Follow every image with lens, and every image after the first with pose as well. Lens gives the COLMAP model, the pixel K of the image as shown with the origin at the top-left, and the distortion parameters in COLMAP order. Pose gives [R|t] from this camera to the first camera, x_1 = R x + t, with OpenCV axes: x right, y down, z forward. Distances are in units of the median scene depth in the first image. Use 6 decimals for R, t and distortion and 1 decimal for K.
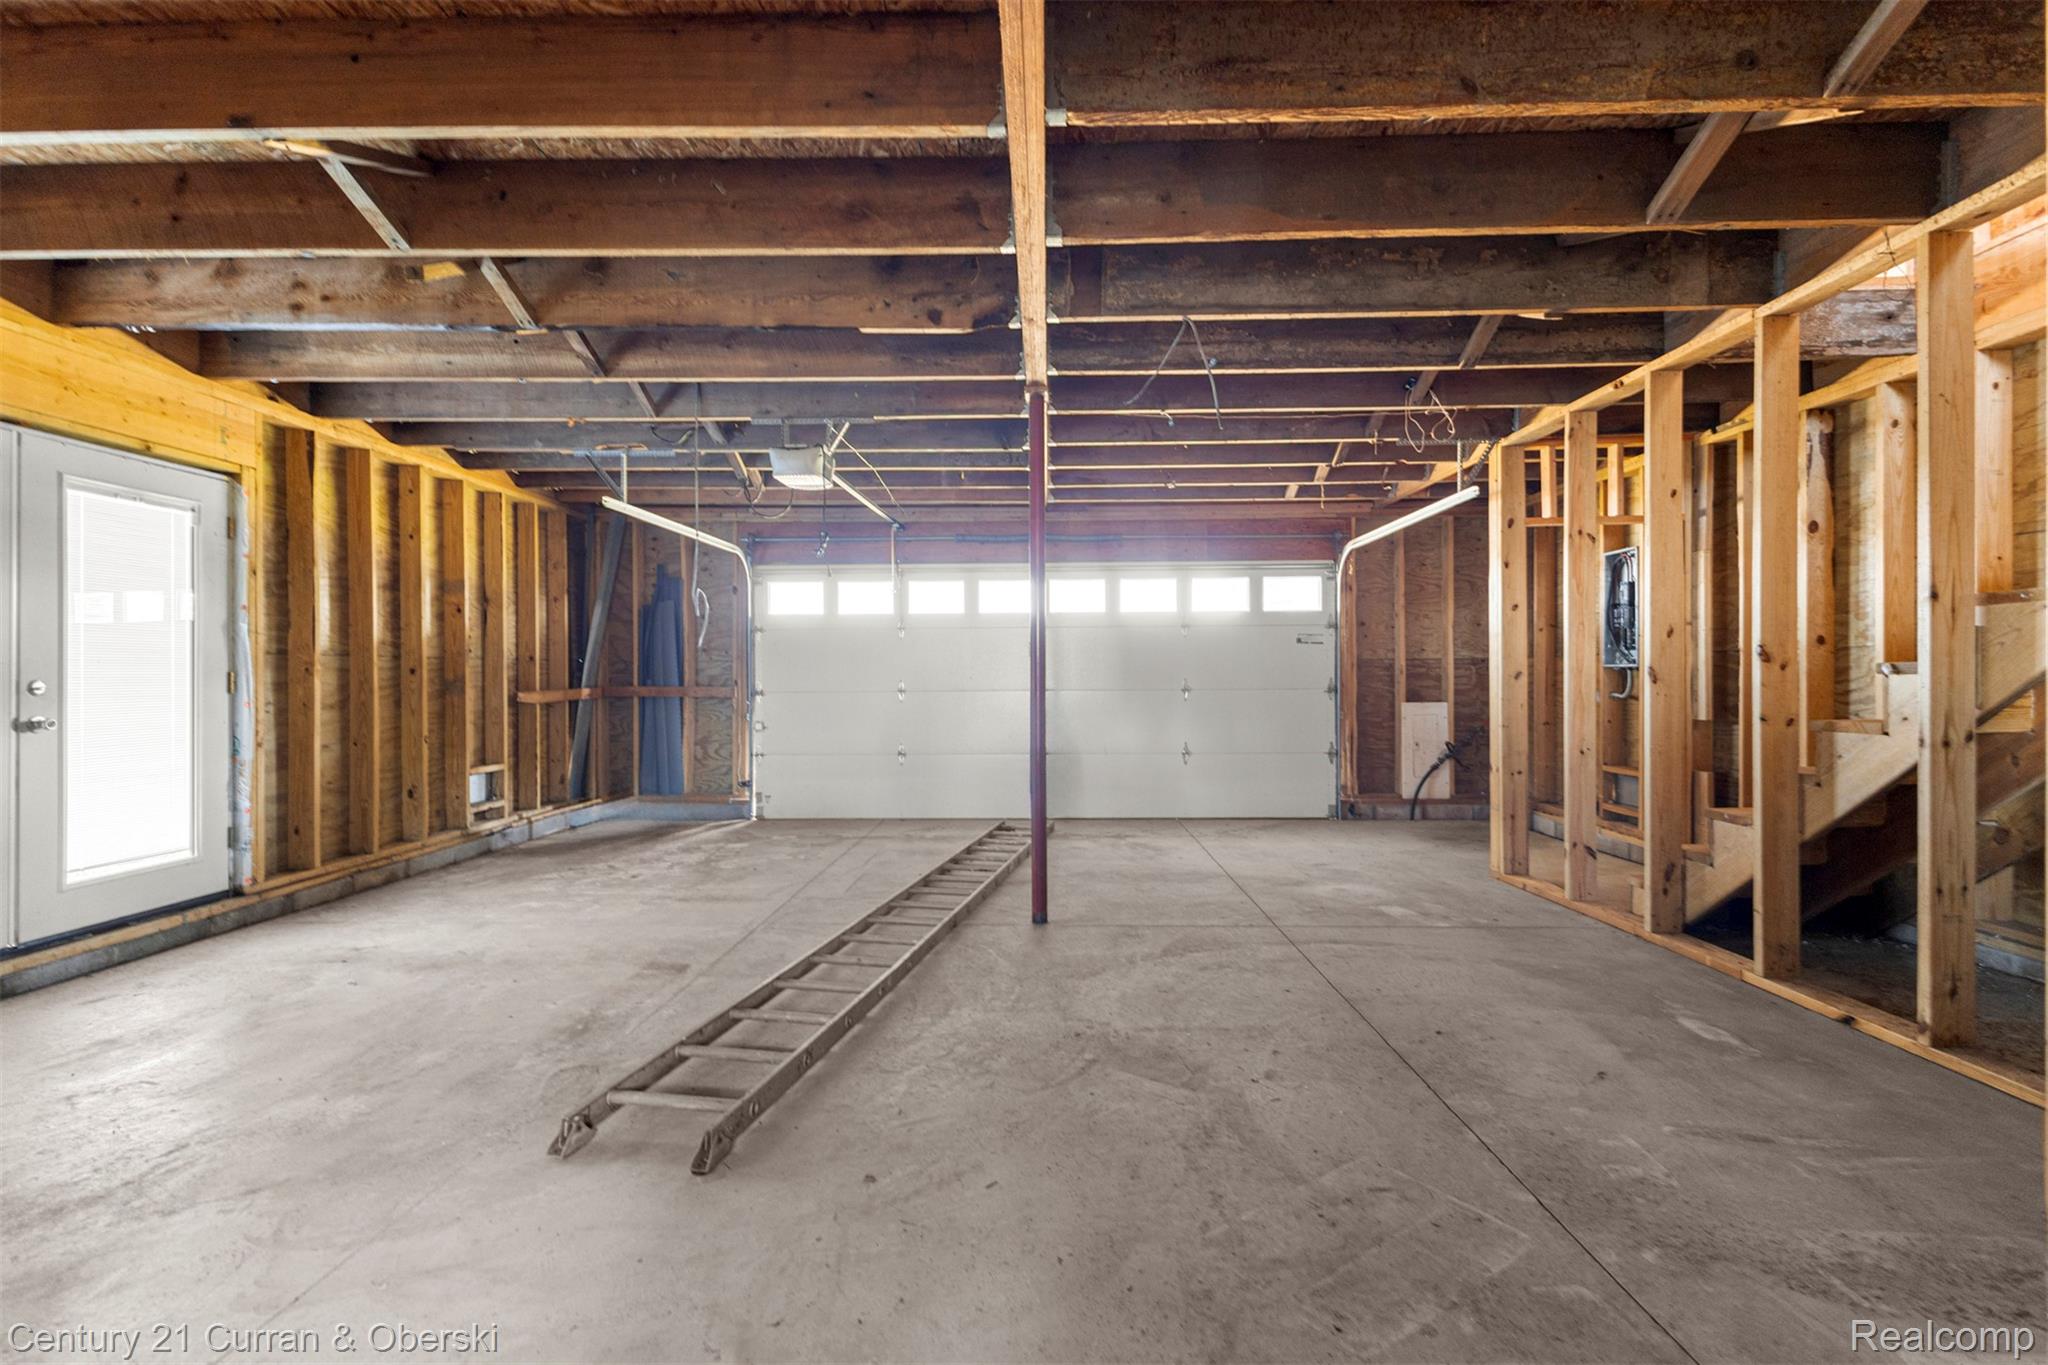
lens RADIAL K [[898.3, 0, 1051.5], [0, 898.3, 670.0], [0, 0, 1]] dist [0.009203, 0.000086]
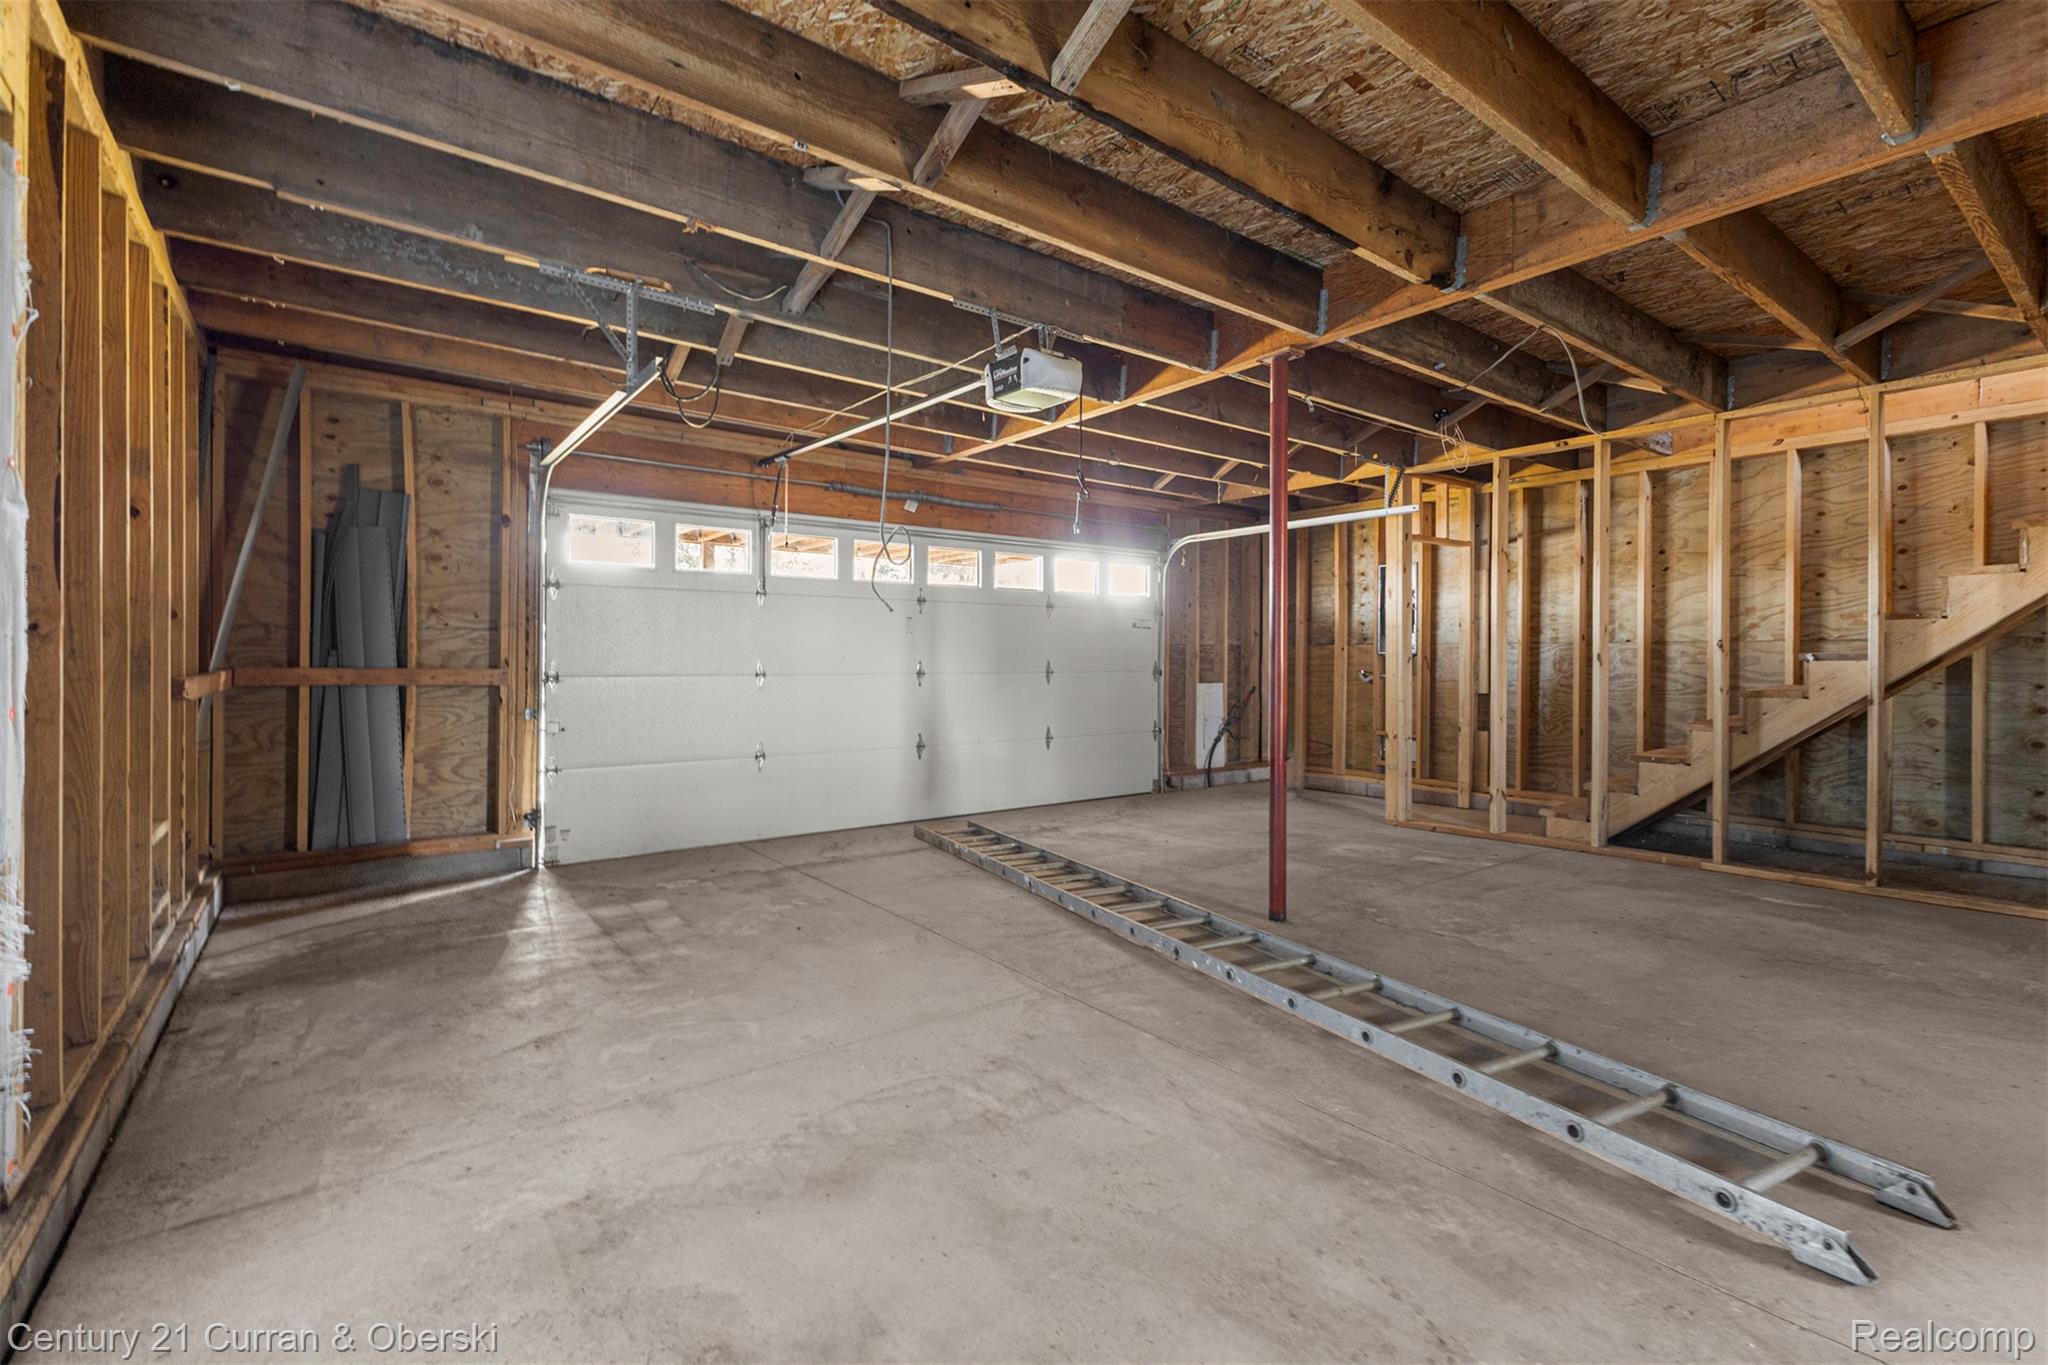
lens RADIAL K [[898.3, 0, 1032.1], [0, 898.3, 661.2], [0, 0, 1]] dist [0.009203, 0.000086]
pose [[0.780940, 0.006673, 0.624571, -0.697265], [-0.010827, 0.999937, 0.002854, 0.010388], [-0.624513, -0.008991, 0.780963, 0.377138]]
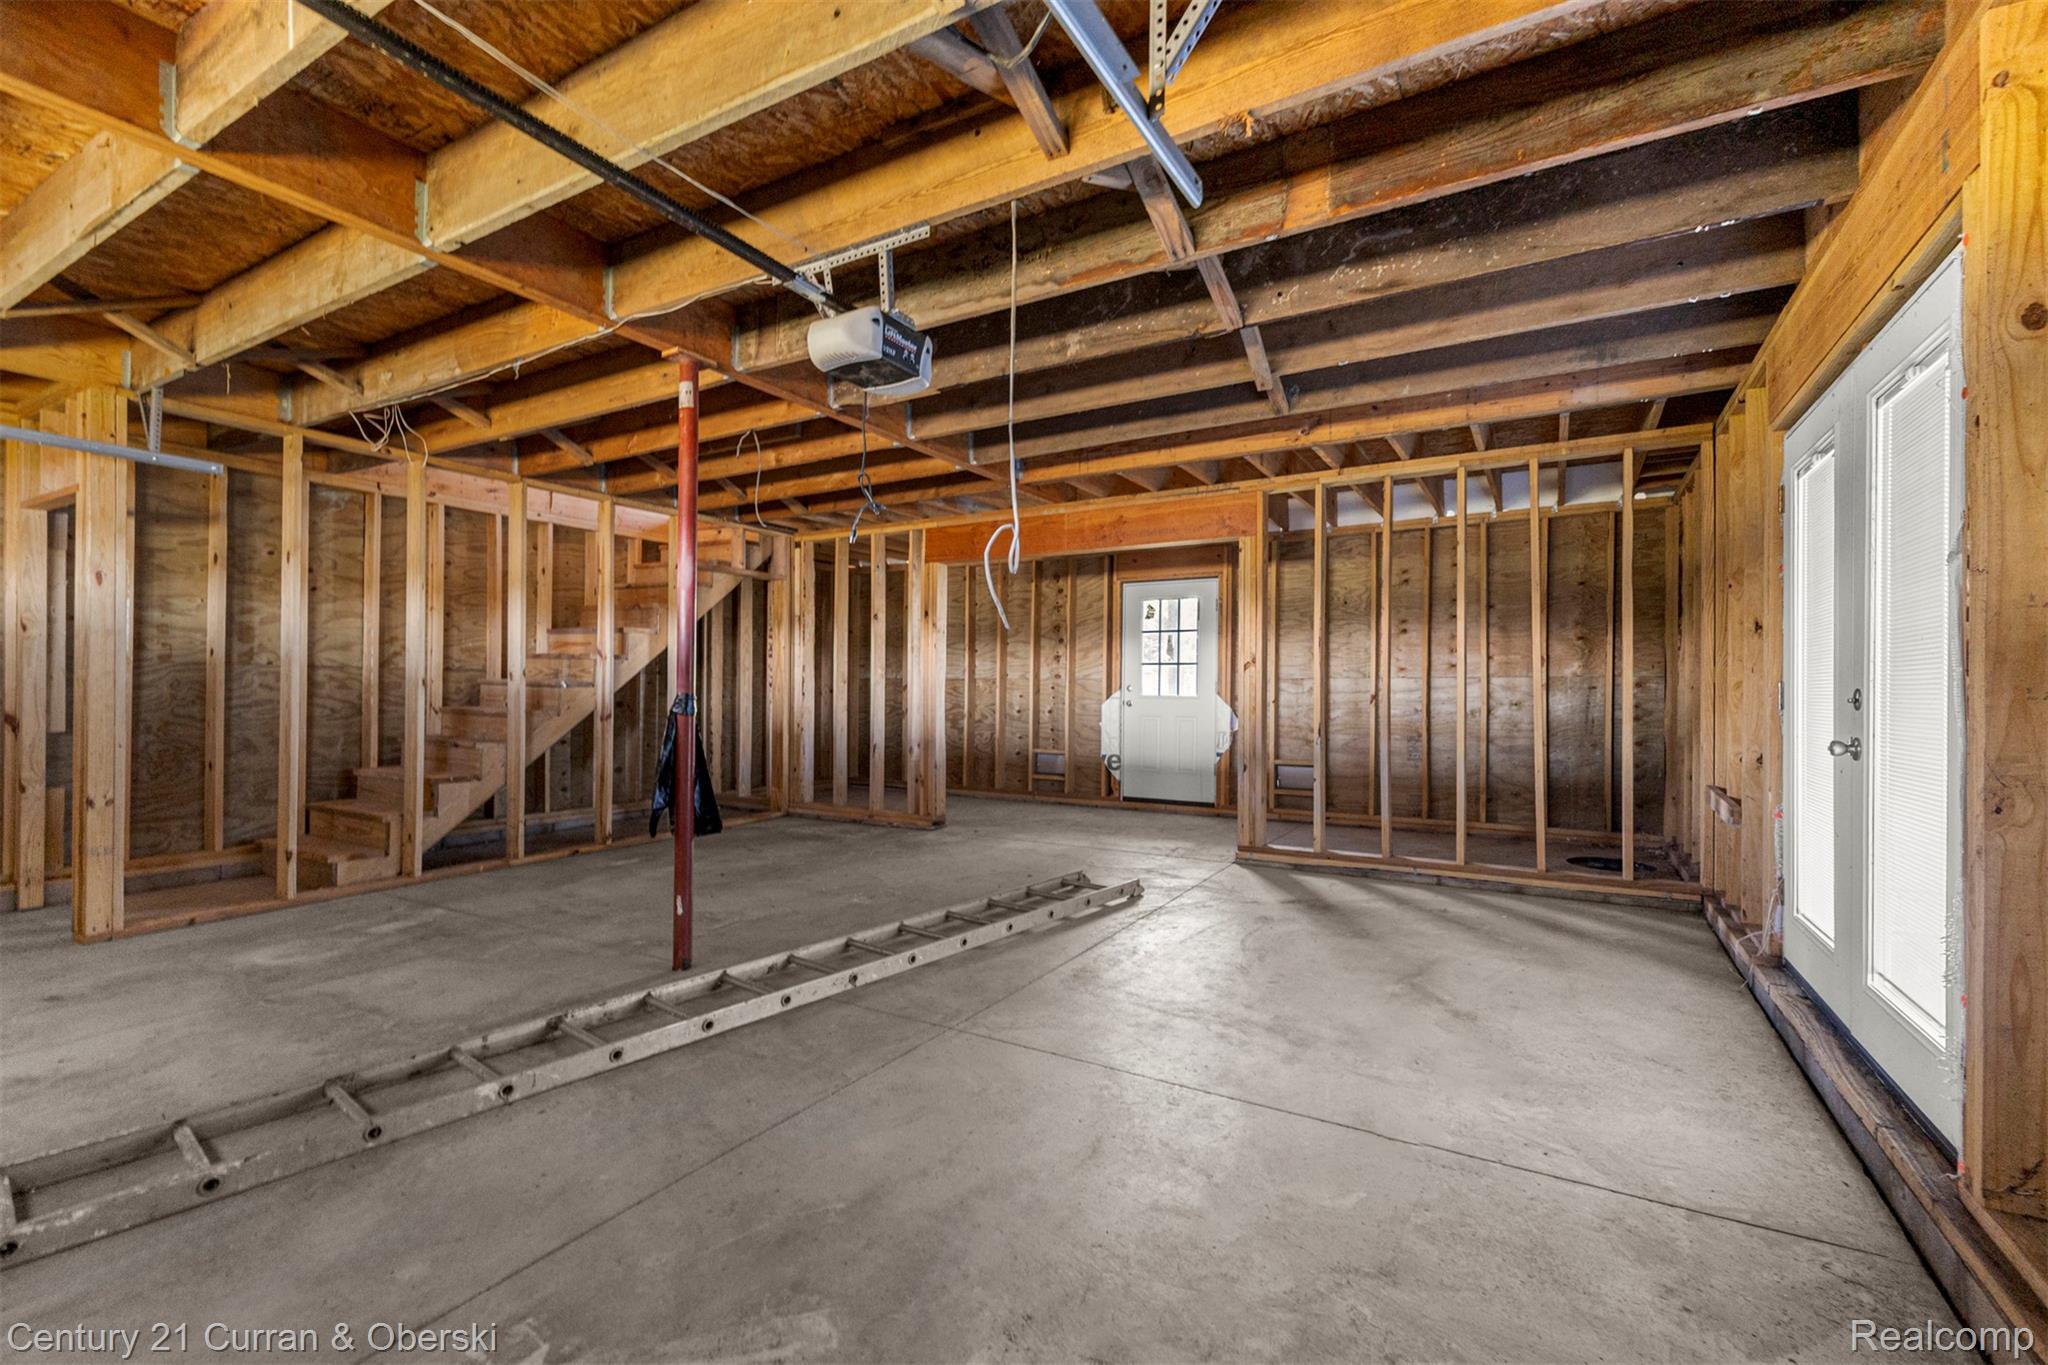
lens RADIAL K [[898.3, 0, 1026.2], [0, 898.3, 691.6], [0, 0, 1]] dist [0.009203, 0.000086]
pose [[-0.874615, 0.000702, 0.484818, -0.629602], [-0.004229, 0.999950, -0.009078, 0.019128], [-0.484800, -0.009990, -0.874568, 1.395728]]
